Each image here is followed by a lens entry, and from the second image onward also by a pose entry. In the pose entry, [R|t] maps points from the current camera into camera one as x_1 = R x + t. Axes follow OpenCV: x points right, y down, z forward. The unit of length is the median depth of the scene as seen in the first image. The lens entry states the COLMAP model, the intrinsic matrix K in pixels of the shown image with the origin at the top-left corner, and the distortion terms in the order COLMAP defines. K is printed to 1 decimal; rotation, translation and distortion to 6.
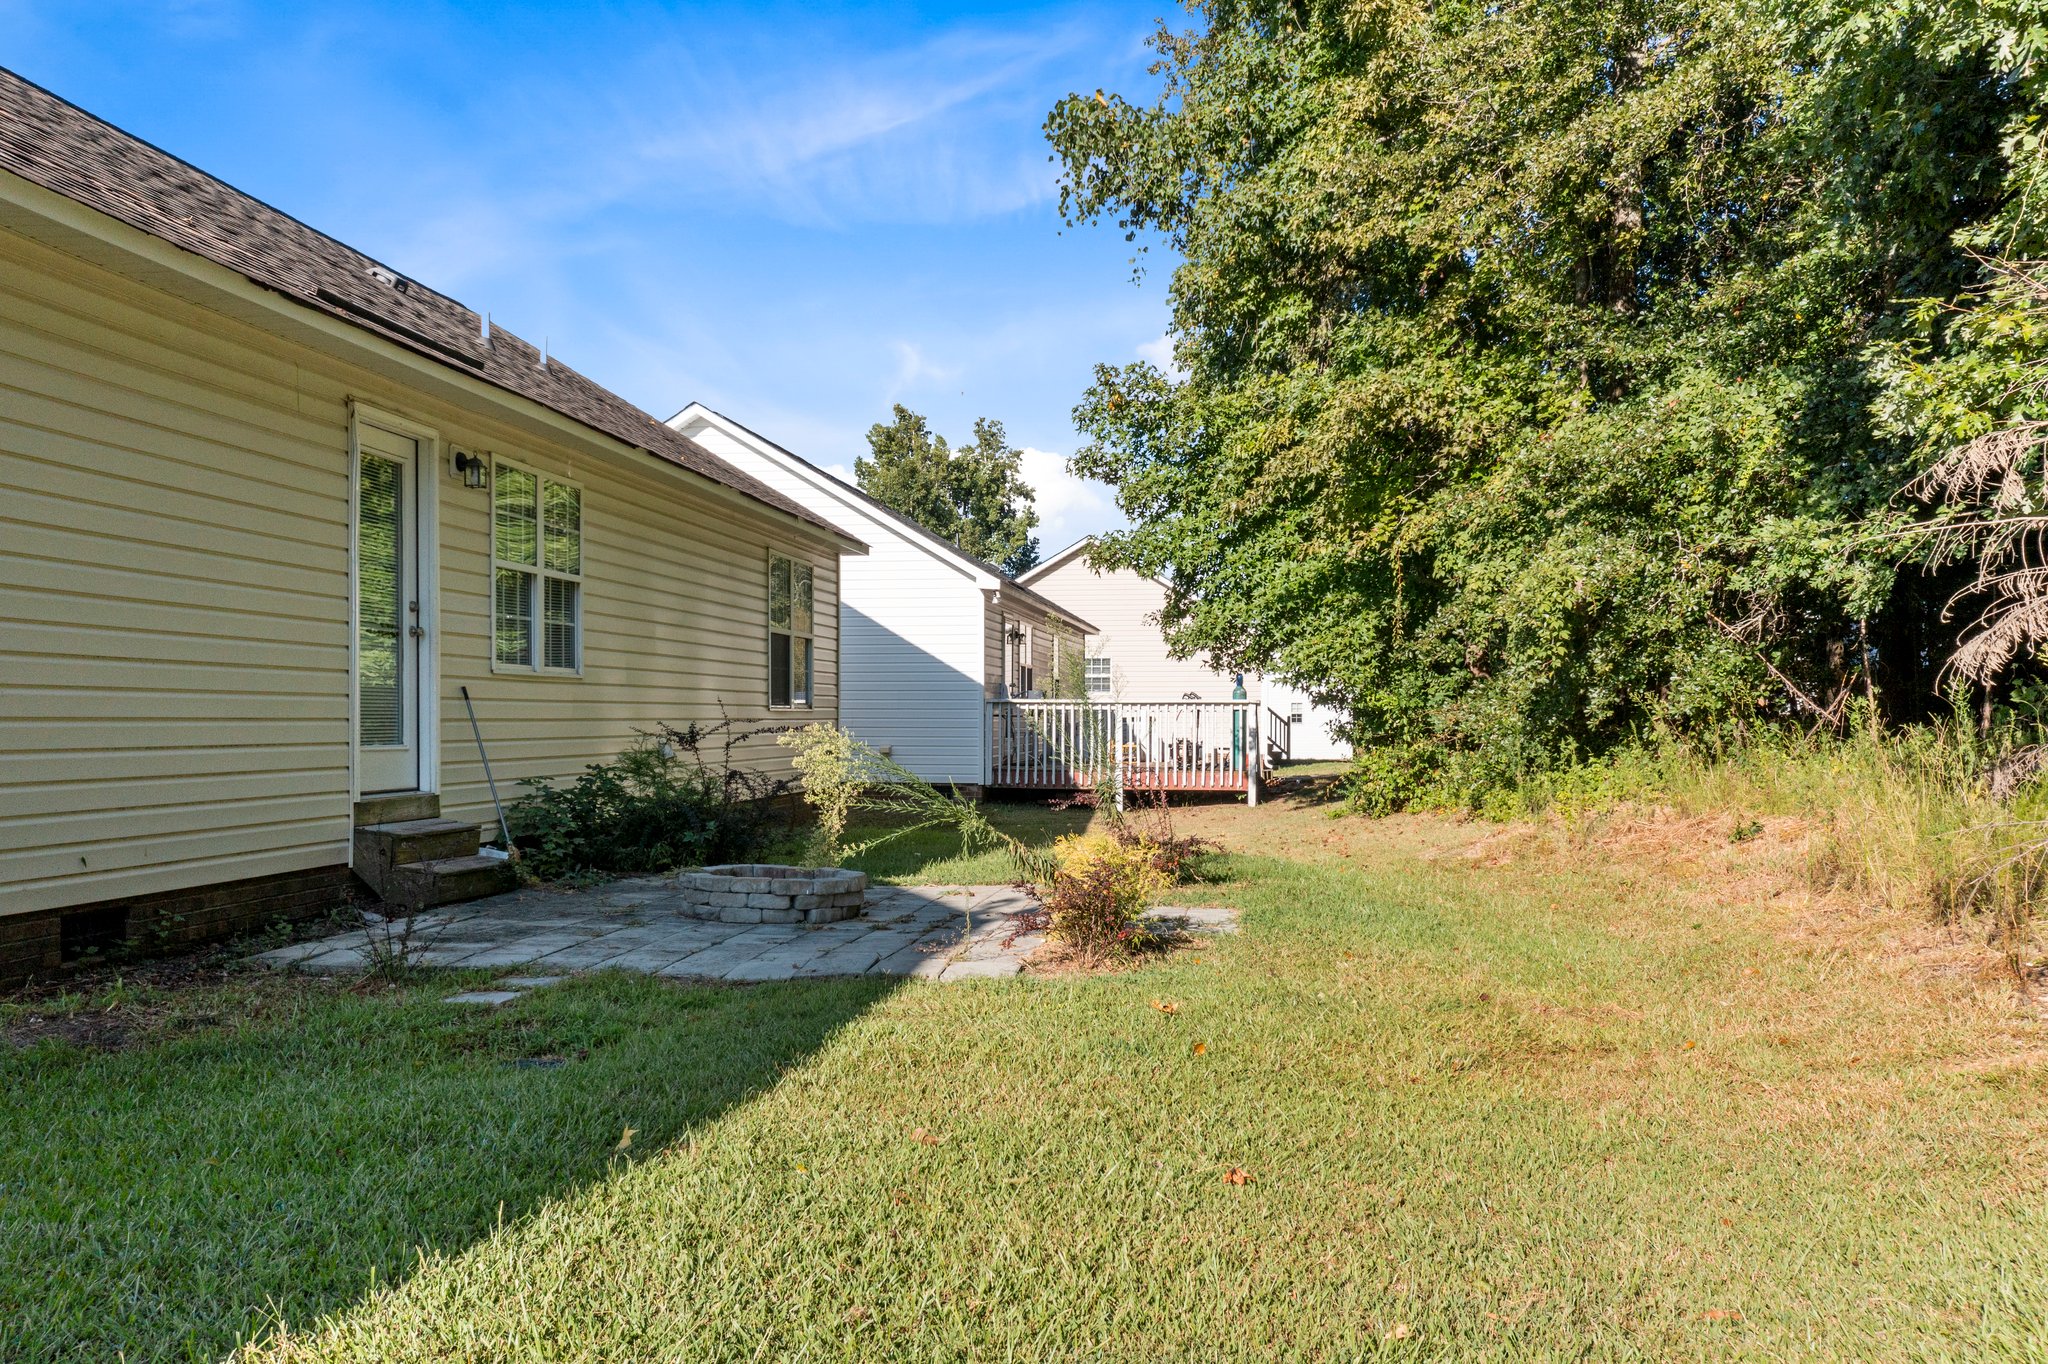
lens RADIAL K [[1675.7, 0, 1013.7], [0, 1675.7, 753.4], [0, 0, 1]] dist [-0.001196, 0.008794]
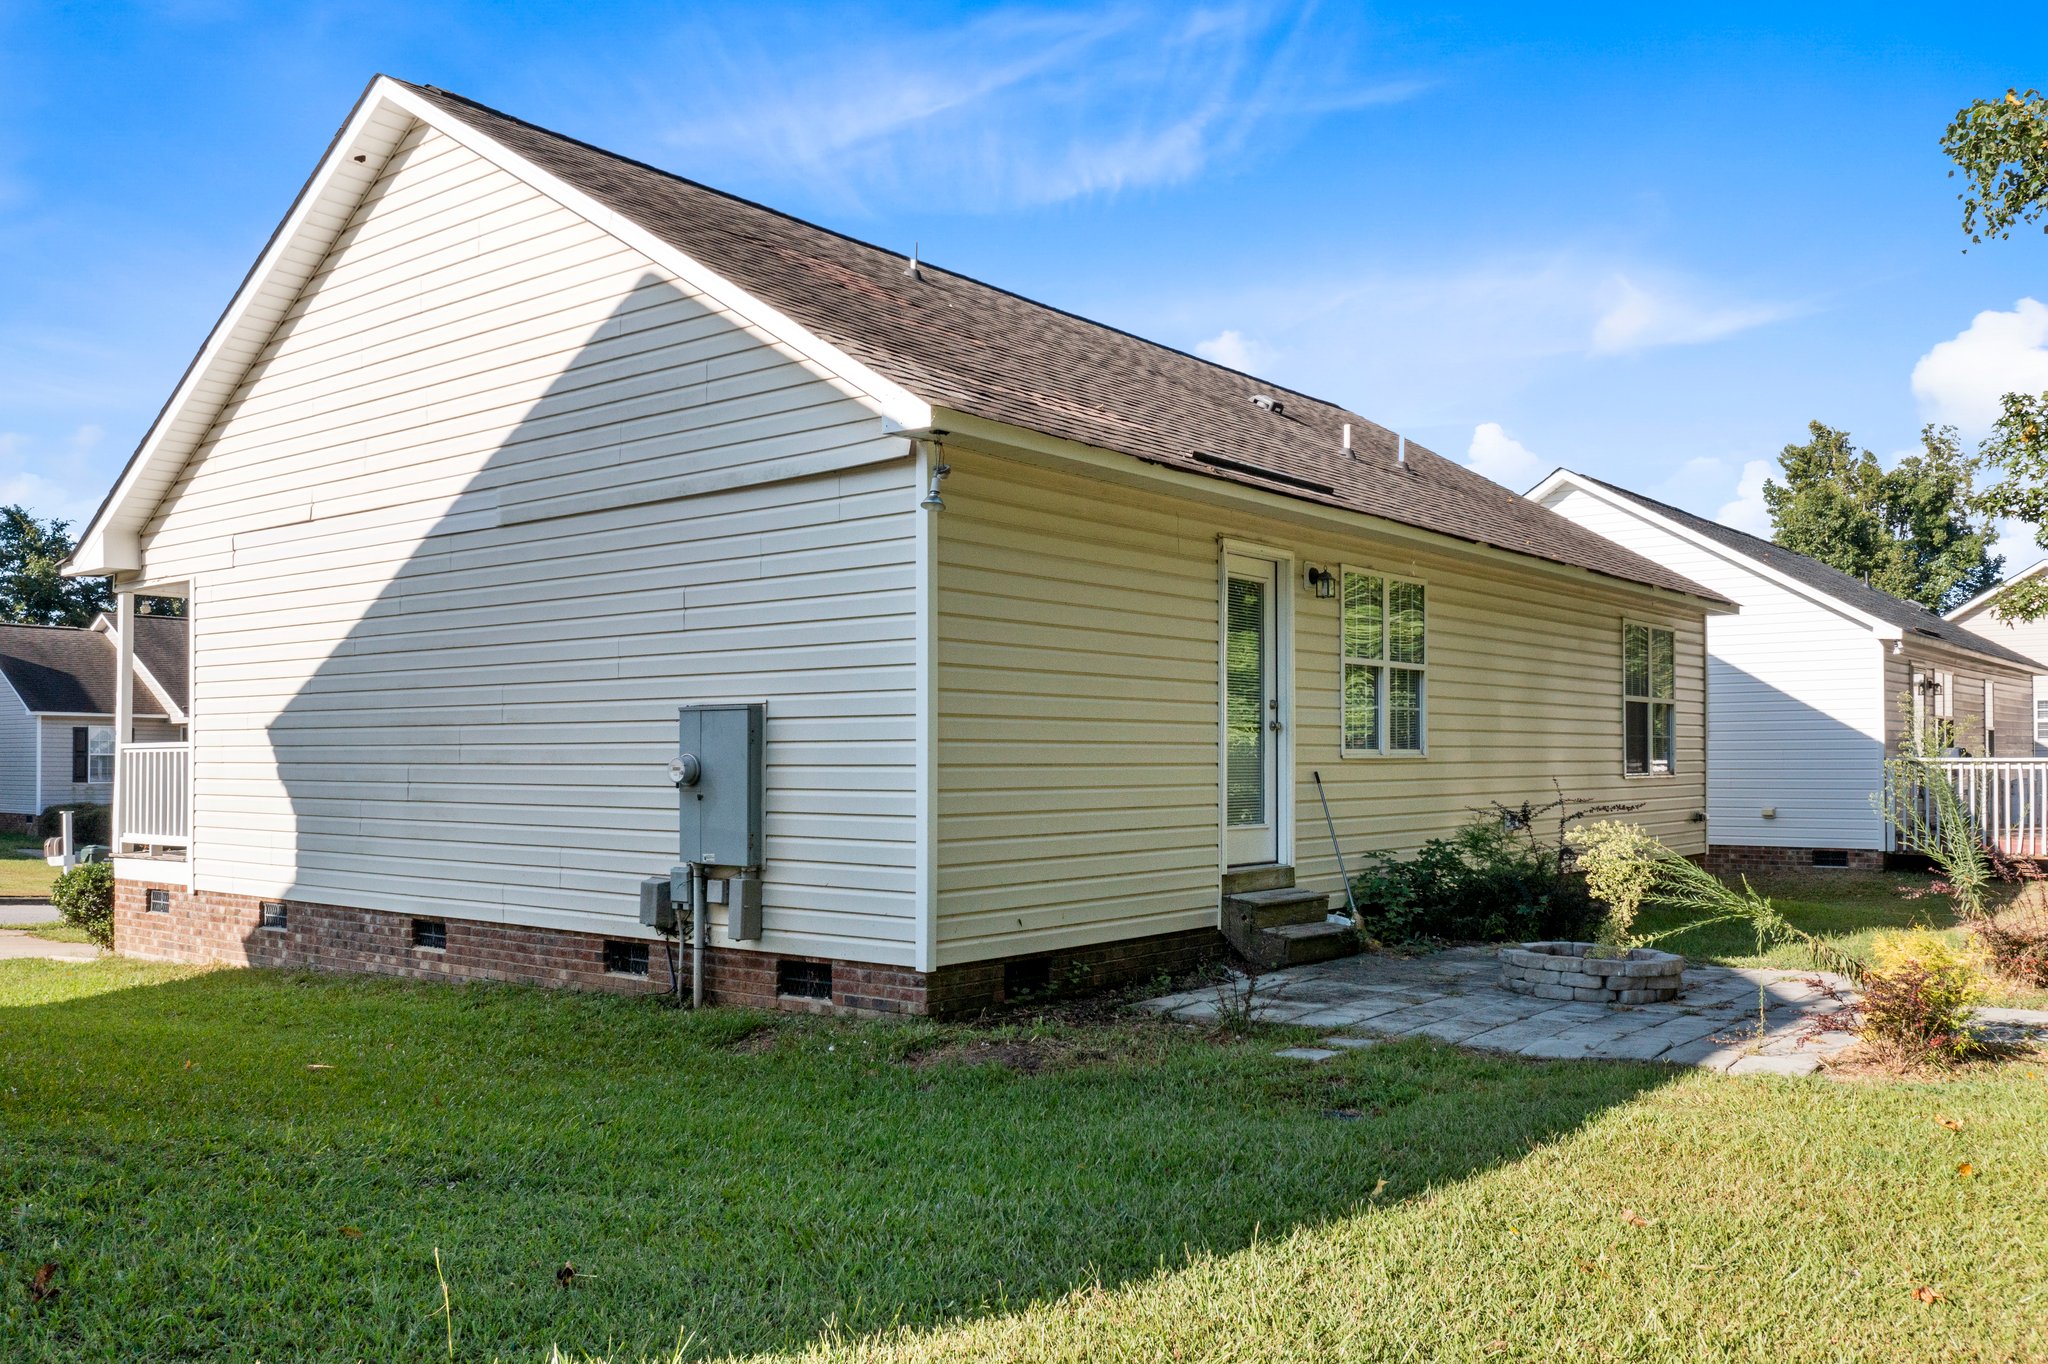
lens RADIAL K [[1654.3, 0, 1012.7], [0, 1654.3, 682.5], [0, 0, 1]] dist [0.005154, 0.008450]
pose [[0.864181, -0.029365, -0.502324, 0.070562], [-0.005083, 0.997735, -0.067070, -0.026192], [0.503156, 0.060514, 0.862074, -0.095551]]
